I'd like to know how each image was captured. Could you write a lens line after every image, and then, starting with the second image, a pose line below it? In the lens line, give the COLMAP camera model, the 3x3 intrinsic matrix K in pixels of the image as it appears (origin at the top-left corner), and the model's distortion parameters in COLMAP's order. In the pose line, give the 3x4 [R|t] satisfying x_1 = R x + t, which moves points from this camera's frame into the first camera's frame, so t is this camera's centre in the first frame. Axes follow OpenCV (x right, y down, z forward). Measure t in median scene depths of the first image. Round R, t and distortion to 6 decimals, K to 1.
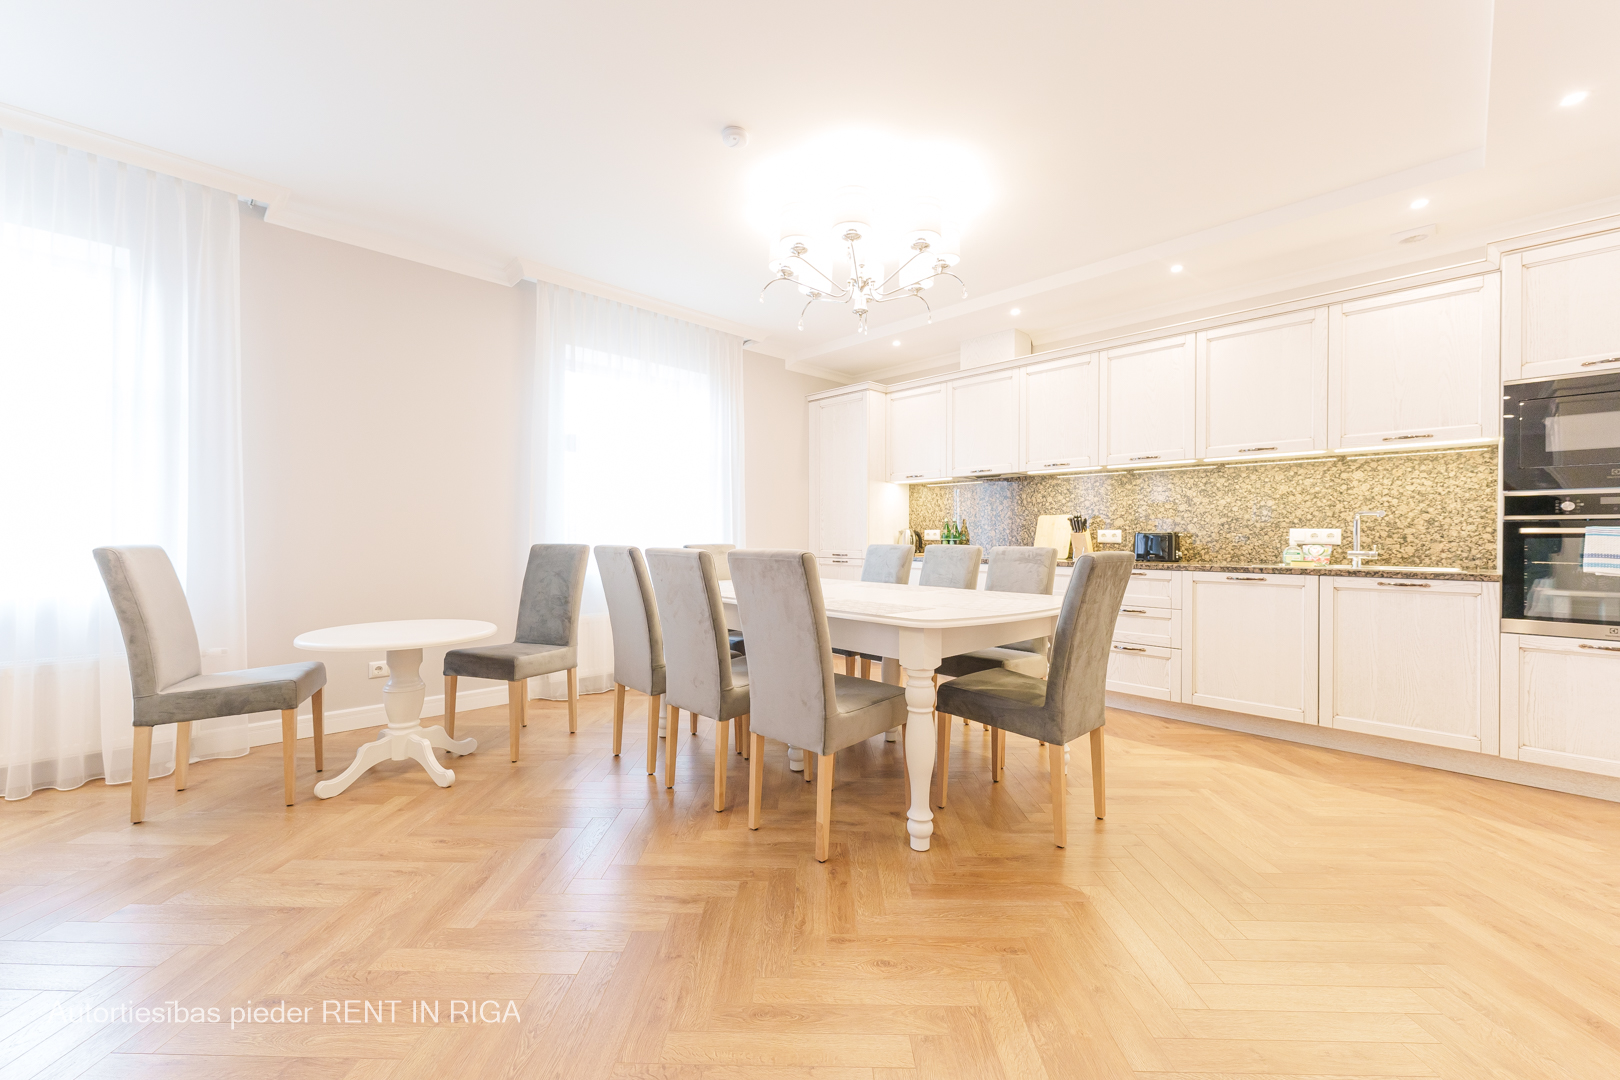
lens RADIAL K [[653.1, 0, 801.0], [0, 653.1, 540.7], [0, 0, 1]] dist [0.001892, 0.001046]
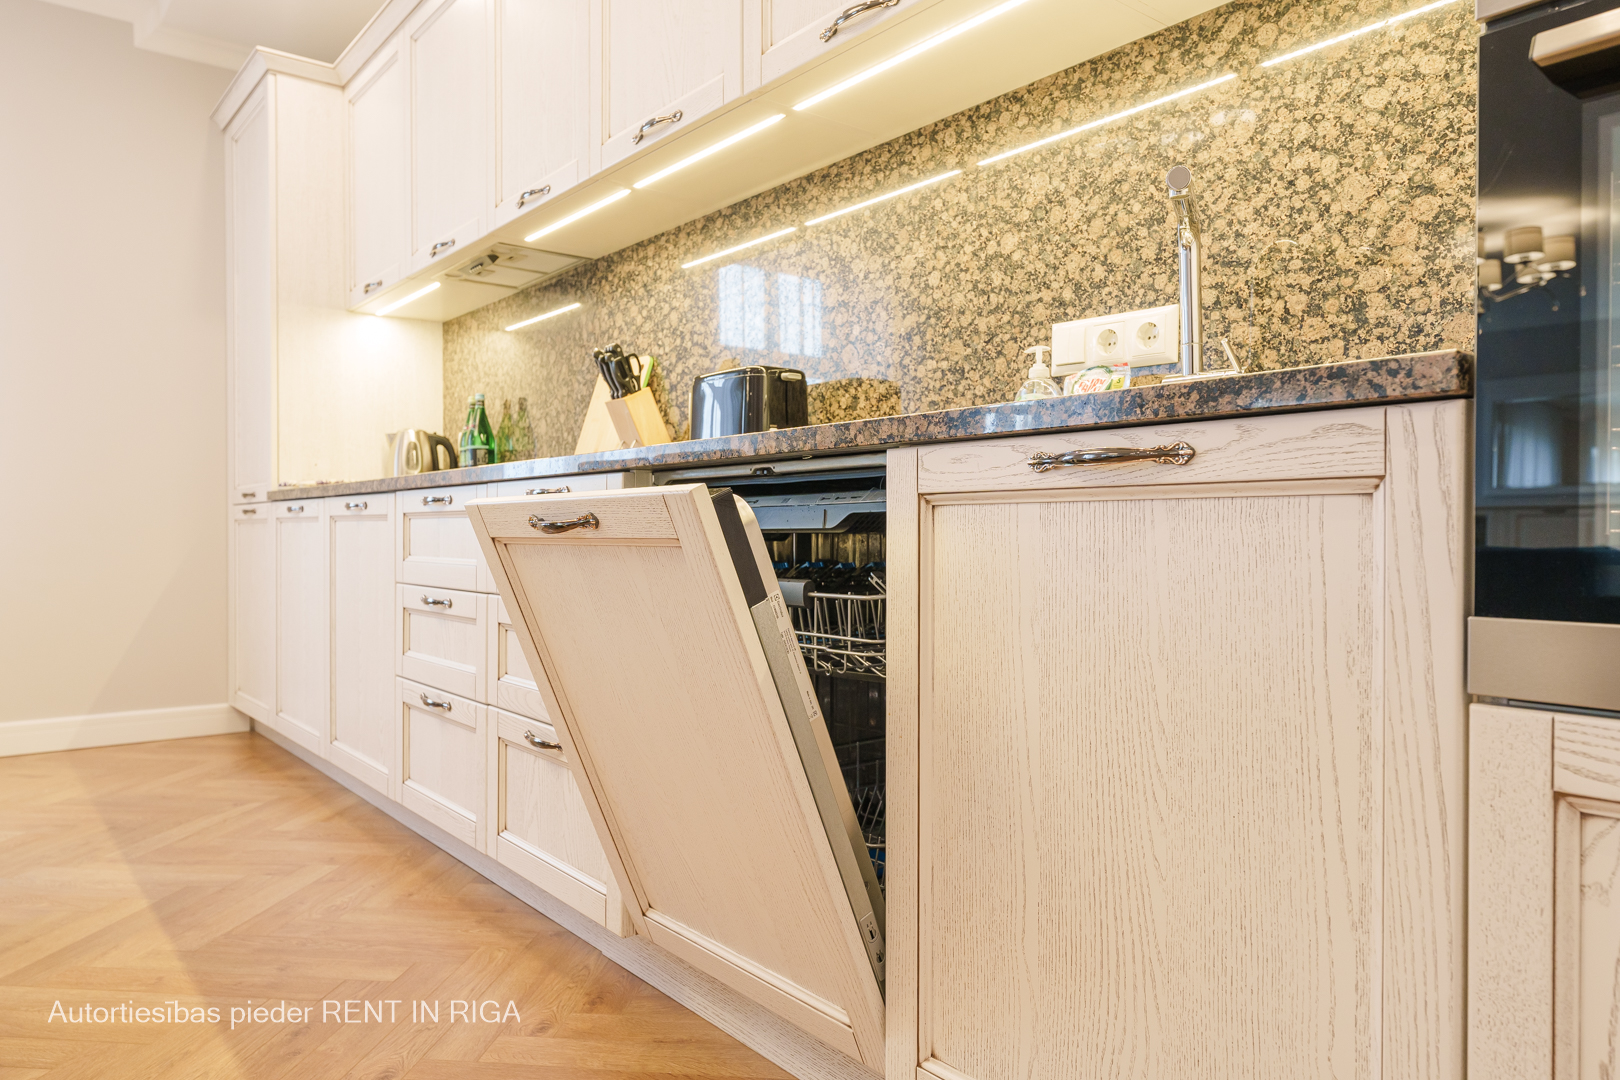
lens RADIAL K [[1084.8, 0, 807.5], [0, 1084.8, 541.4], [0, 0, 1]] dist [0.004794, -0.002237]
pose [[0.995768, -0.005078, -0.091763, 0.696486], [0.005561, 0.999972, 0.005012, 0.073408], [0.091735, -0.005501, 0.995768, 0.533124]]
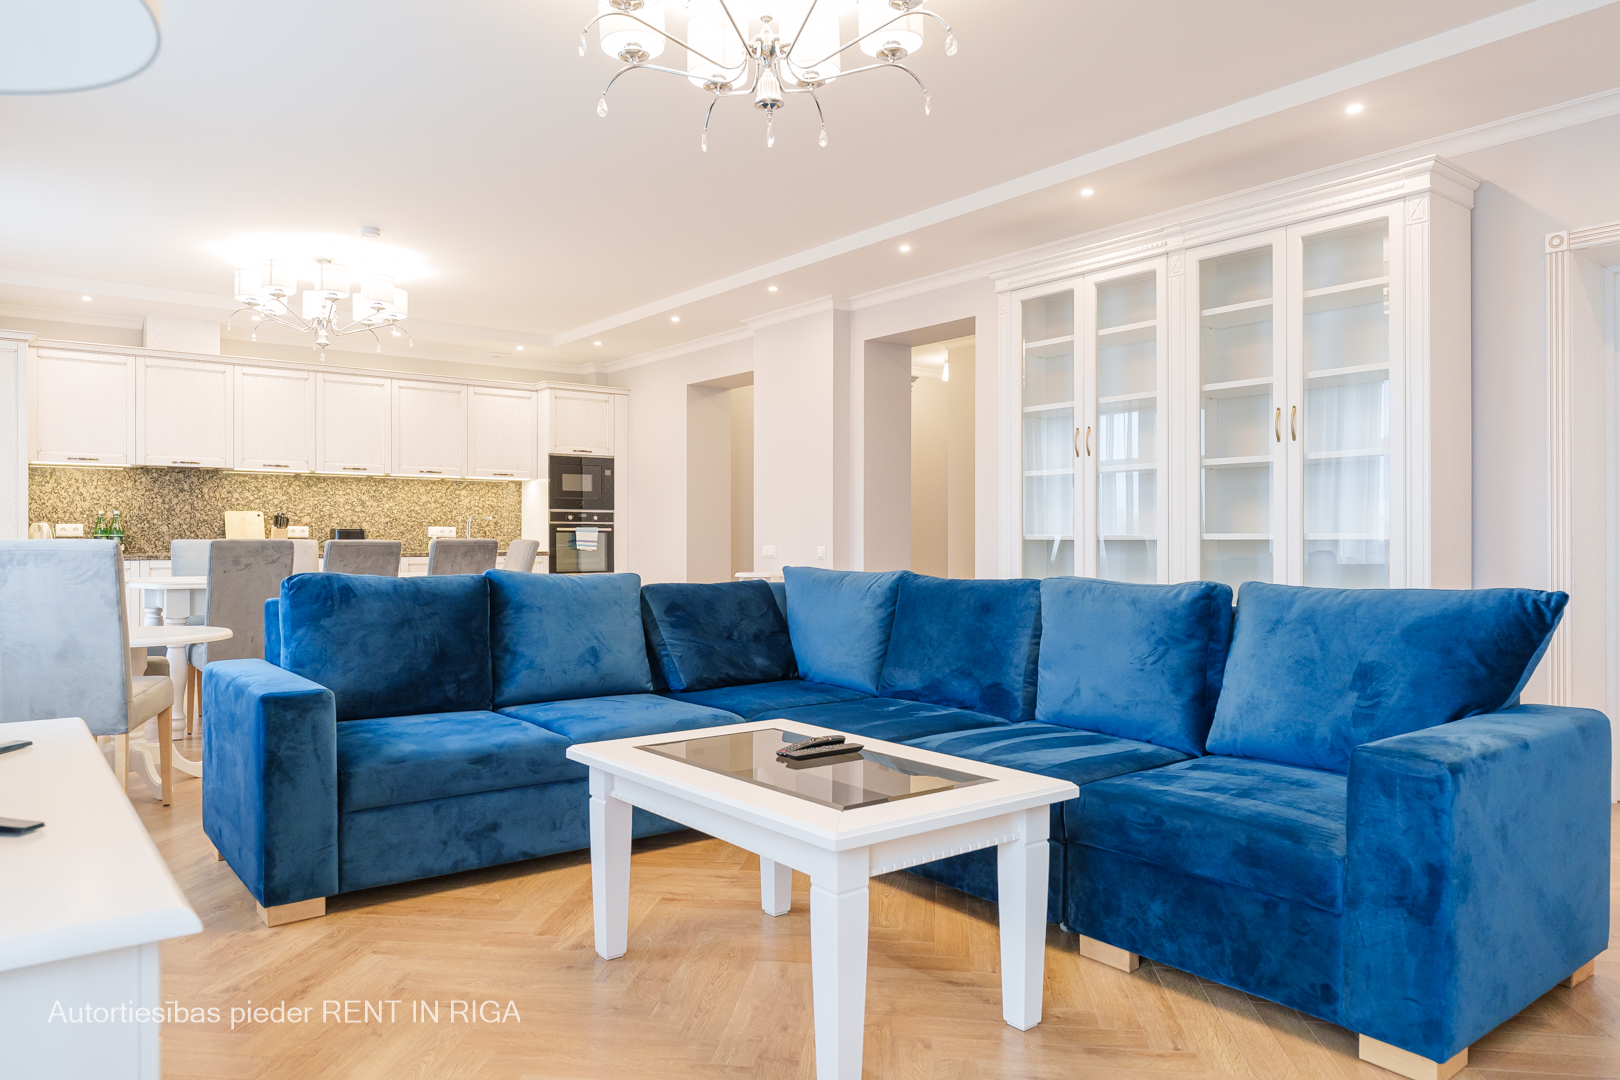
lens RADIAL K [[1084.8, 0, 813.3], [0, 1084.8, 537.3], [0, 0, 1]] dist [0.004794, -0.002237]
pose [[0.091423, -0.002541, 0.995809, -1.572745], [0.007353, 0.999971, 0.001876, 0.006739], [-0.995785, 0.007151, 0.091439, -0.059430]]
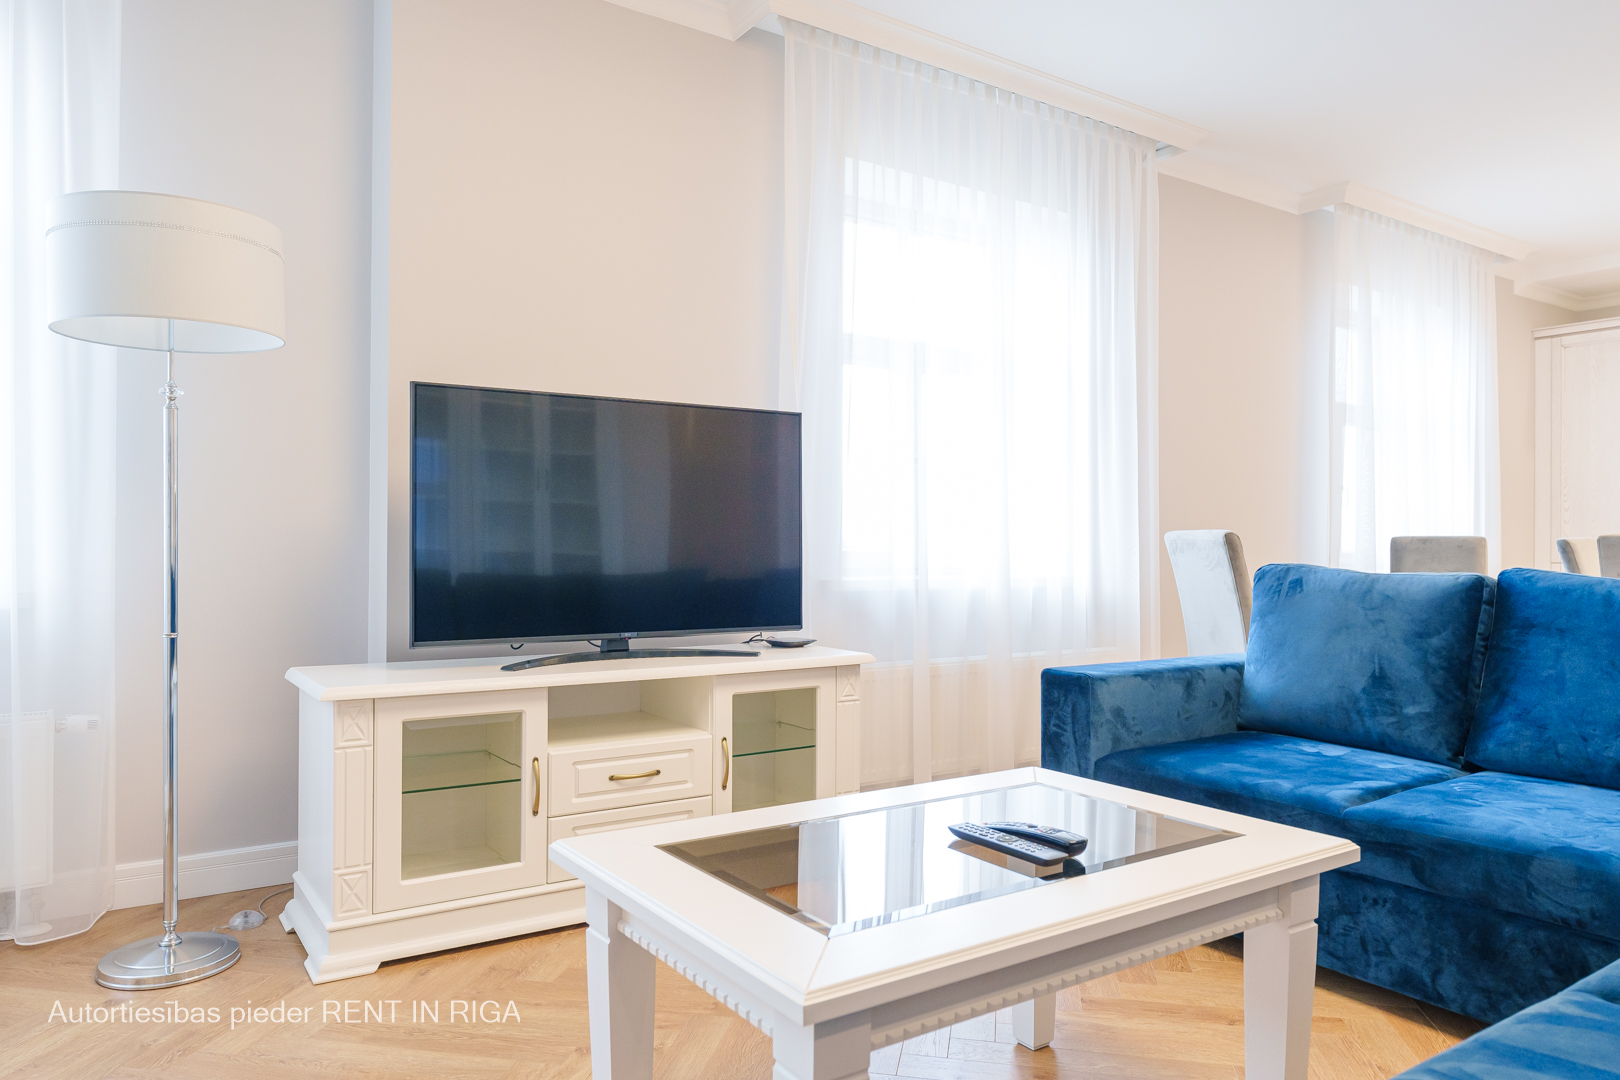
lens RADIAL K [[1084.8, 0, 797.7], [0, 1084.8, 547.7], [0, 0, 1]] dist [0.004794, -0.002237]
pose [[0.984041, 0.001823, -0.177935, -0.879974], [-0.003003, 0.999975, -0.006358, 0.030528], [0.177919, 0.006791, 0.984022, -0.443127]]
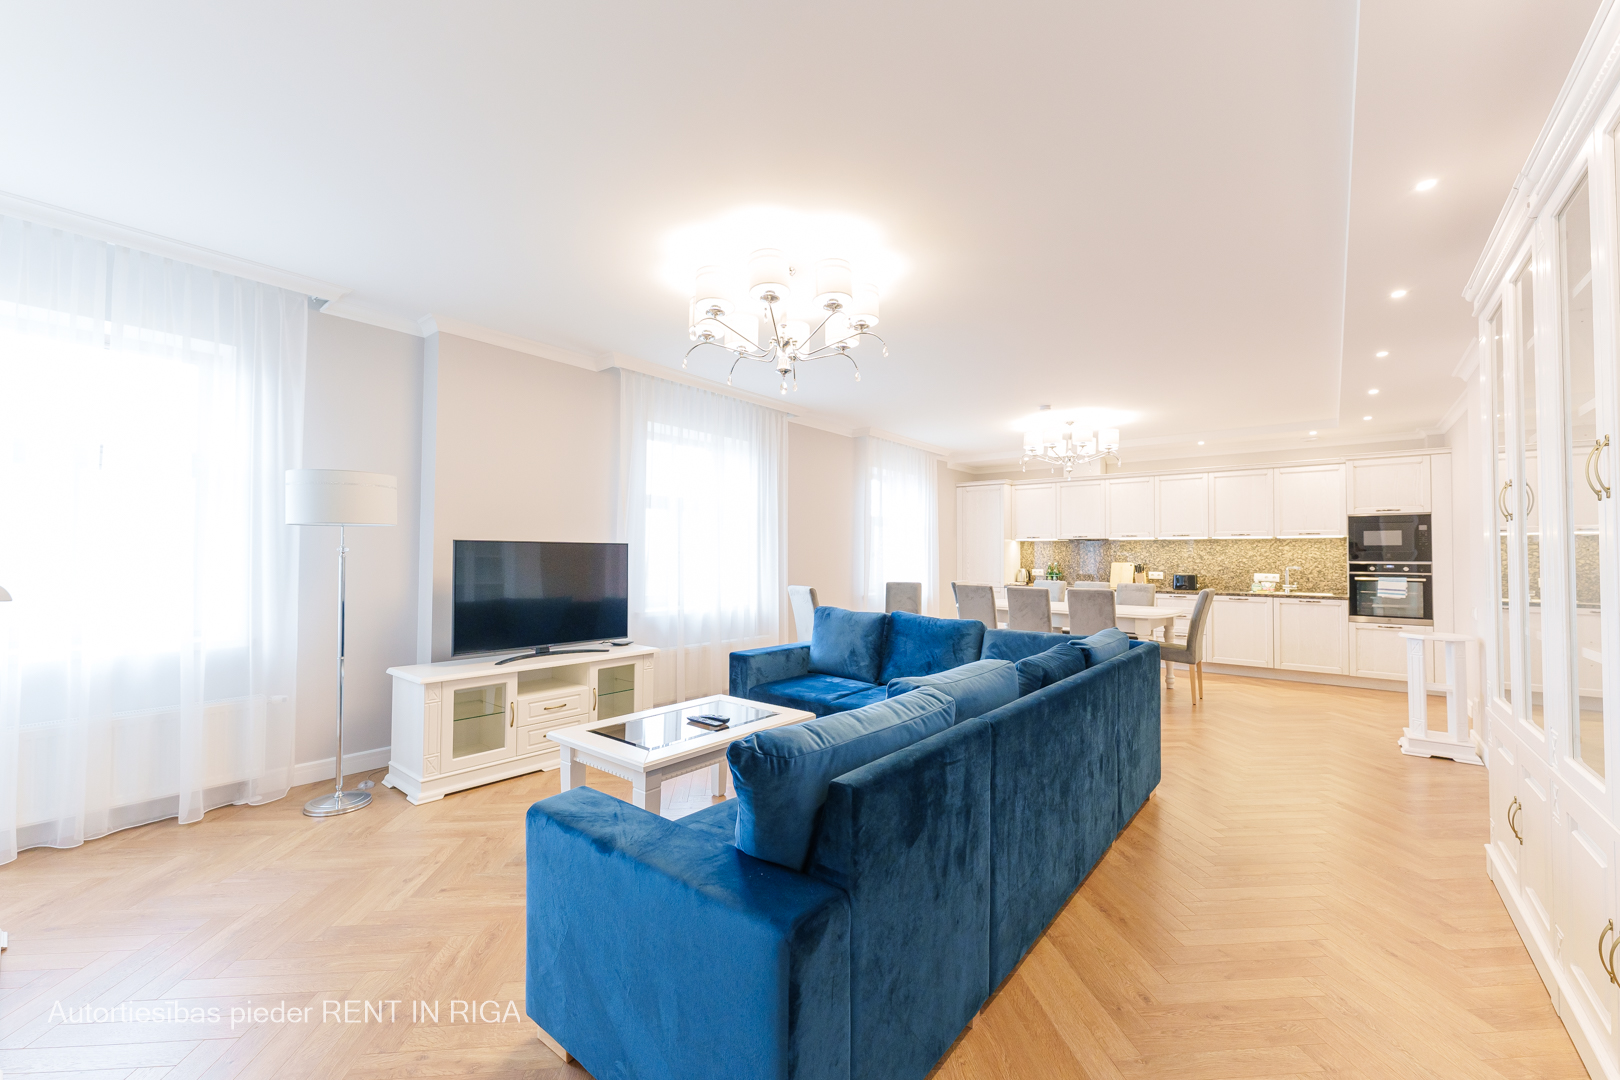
lens RADIAL K [[653.1, 0, 803.1], [0, 653.1, 543.6], [0, 0, 1]] dist [0.001892, 0.001046]
pose [[0.993660, 0.005527, 0.112294, -0.845958], [-0.002630, 0.999660, -0.025930, -0.054758], [-0.112399, 0.025470, 0.993337, -0.828312]]
